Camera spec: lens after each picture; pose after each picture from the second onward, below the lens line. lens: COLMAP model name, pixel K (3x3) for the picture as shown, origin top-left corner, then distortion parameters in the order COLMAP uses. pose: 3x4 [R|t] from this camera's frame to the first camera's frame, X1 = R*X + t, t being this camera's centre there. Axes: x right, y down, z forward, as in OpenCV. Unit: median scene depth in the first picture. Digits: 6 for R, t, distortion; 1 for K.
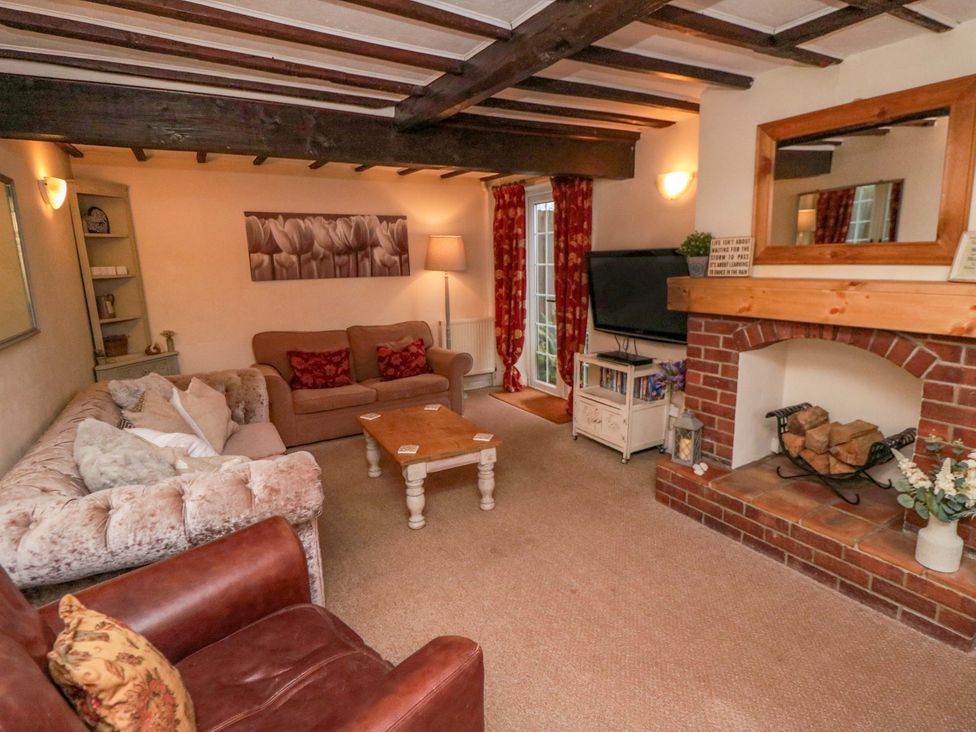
lens RADIAL K [[511.4, 0, 495.2], [0, 511.4, 359.4], [0, 0, 1]] dist [0.002834, -0.012383]
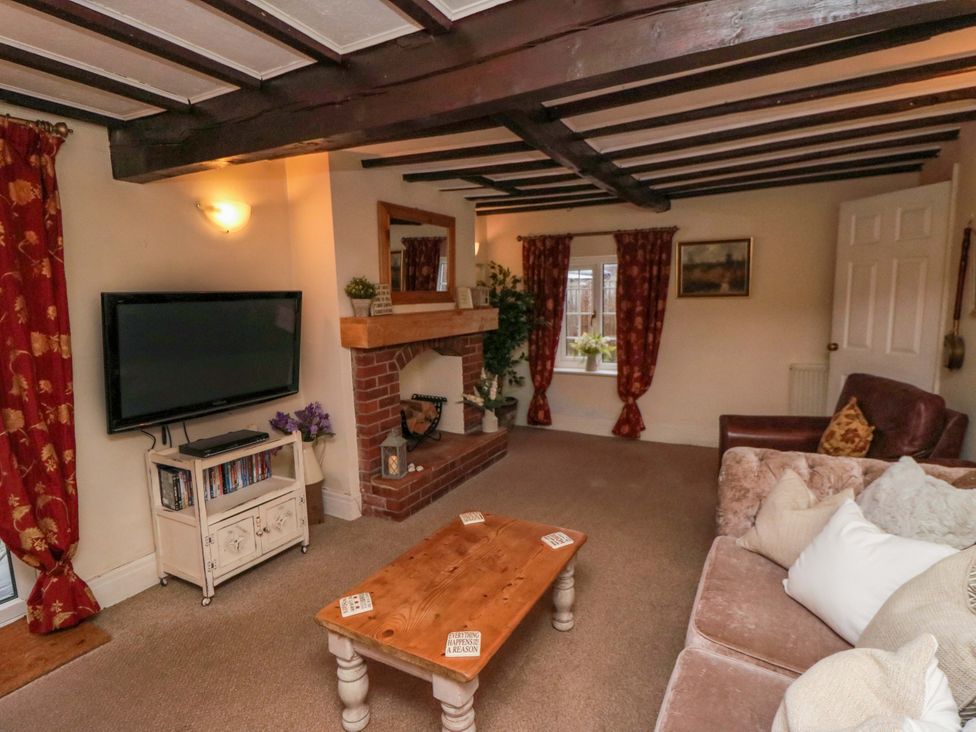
lens RADIAL K [[511.4, 0, 495.2], [0, 511.4, 359.4], [0, 0, 1]] dist [0.002834, -0.012383]
pose [[-0.510092, -0.070484, 0.857227, -0.763974], [0.203355, 0.958499, 0.199817, -0.252333], [-0.835735, 0.276247, -0.474589, 1.397709]]
